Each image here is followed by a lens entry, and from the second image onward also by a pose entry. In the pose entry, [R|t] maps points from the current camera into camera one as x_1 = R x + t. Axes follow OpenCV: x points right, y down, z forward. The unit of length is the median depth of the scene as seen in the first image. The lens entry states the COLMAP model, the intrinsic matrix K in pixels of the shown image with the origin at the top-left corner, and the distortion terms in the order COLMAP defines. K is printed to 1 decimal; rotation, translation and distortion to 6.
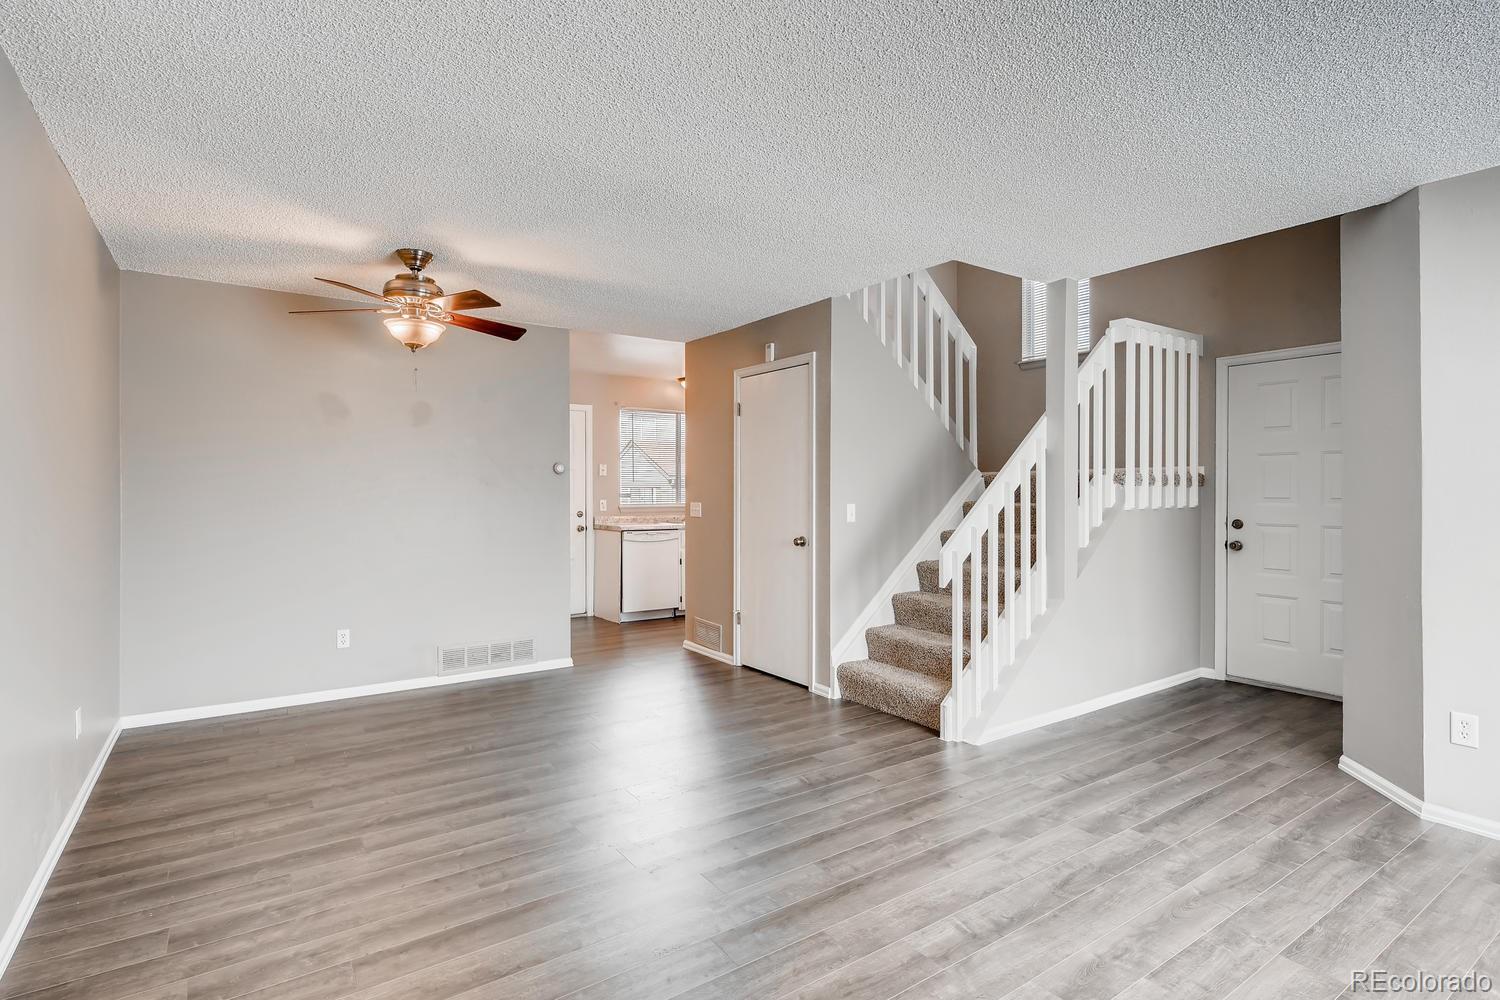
lens RADIAL K [[747.1, 0, 745.4], [0, 747.1, 491.3], [0, 0, 1]] dist [0.009258, -0.001117]
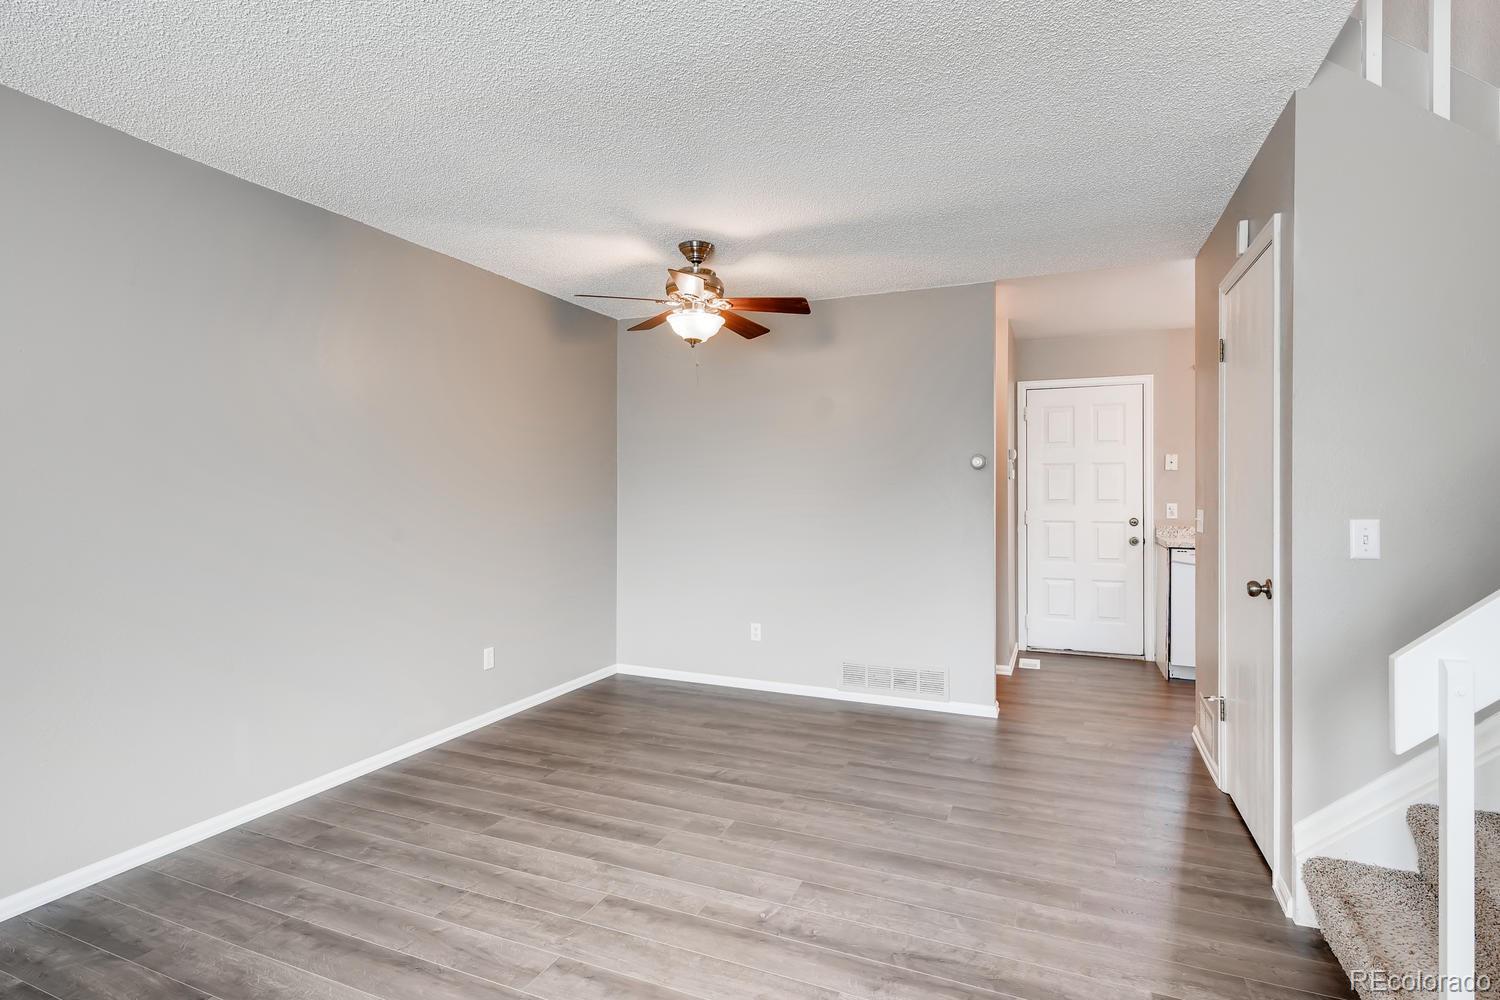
lens RADIAL K [[747.1, 0, 741.3], [0, 747.1, 486.6], [0, 0, 1]] dist [0.009258, -0.001117]
pose [[0.531025, -0.003253, -0.847350, 0.458193], [-0.003157, 0.999978, -0.005817, 0.001367], [0.847350, 0.005764, 0.531003, 0.592918]]
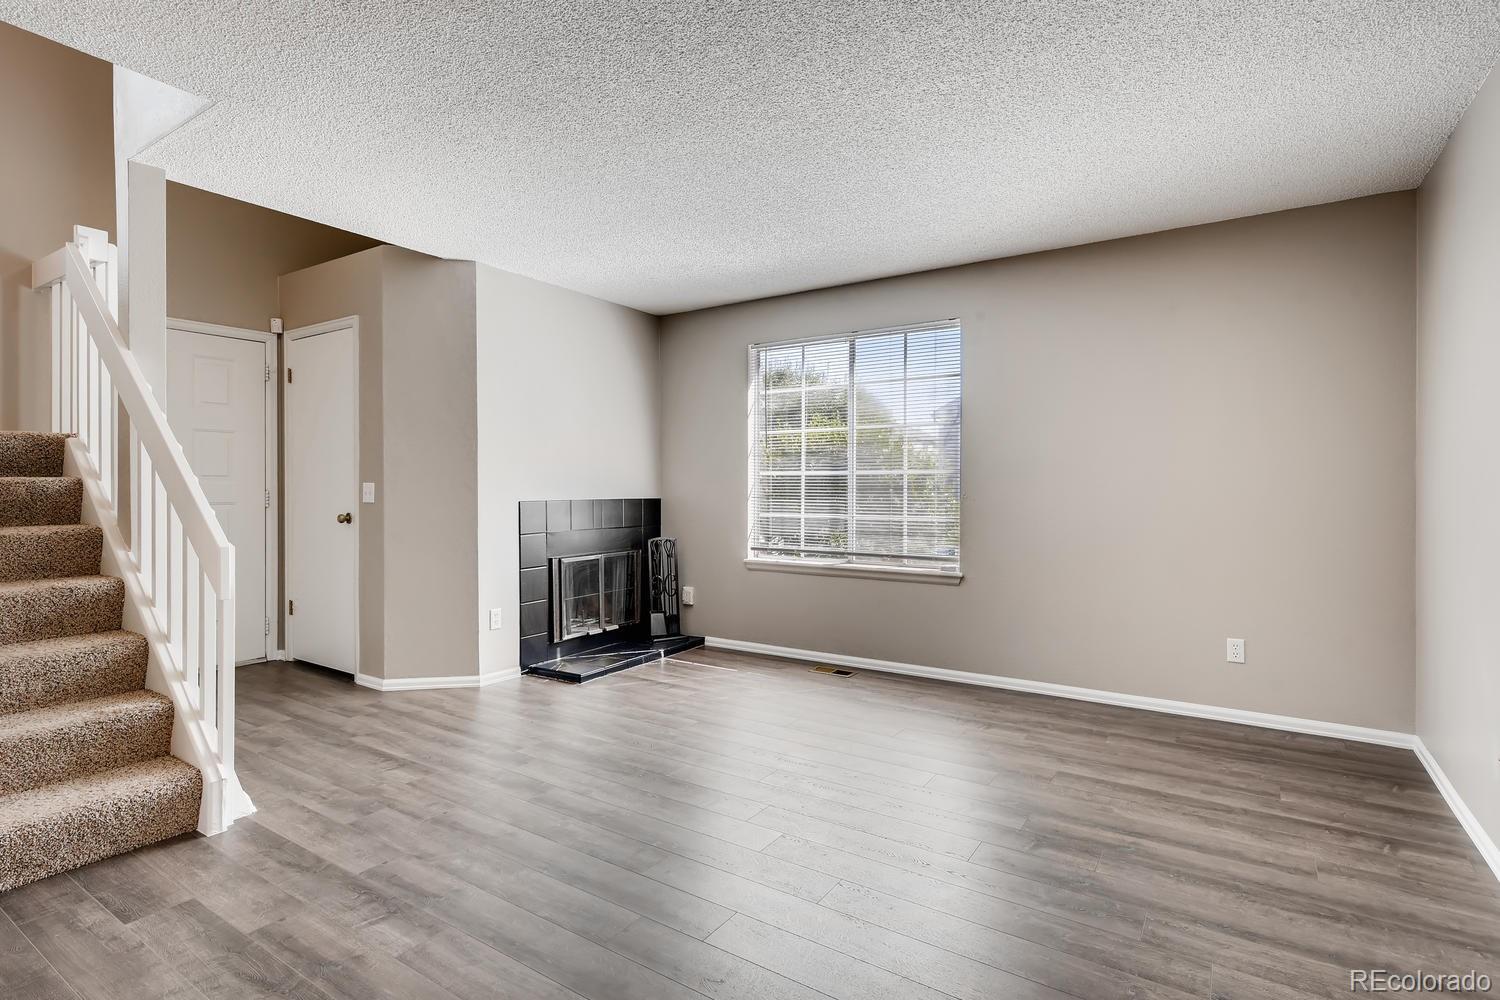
lens RADIAL K [[747.1, 0, 746.5], [0, 747.1, 486.3], [0, 0, 1]] dist [0.009258, -0.001117]
pose [[-0.377129, 0.002034, 0.926158, -0.582458], [0.001376, 0.999998, -0.001636, 0.035331], [-0.926160, 0.000658, -0.377131, 0.924320]]
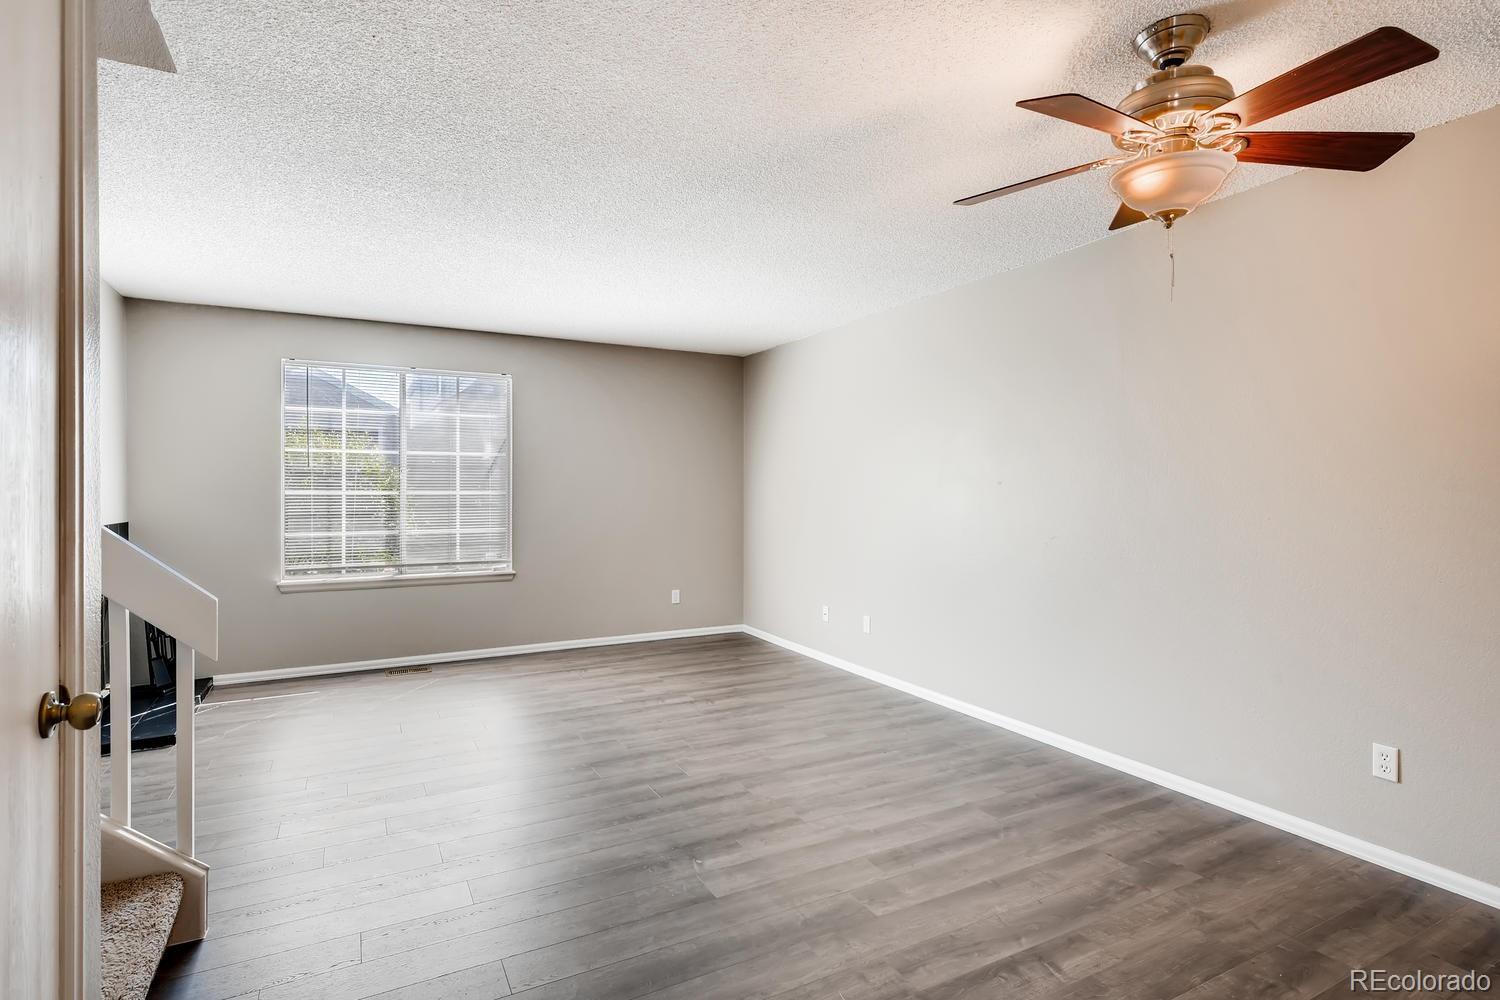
lens RADIAL K [[747.1, 0, 748.7], [0, 747.1, 504.9], [0, 0, 1]] dist [0.009258, -0.001117]
pose [[-0.994269, -0.002619, 0.106874, -0.229402], [-0.000283, 0.999761, 0.021867, -0.002341], [-0.106906, 0.021712, -0.994032, 1.712210]]
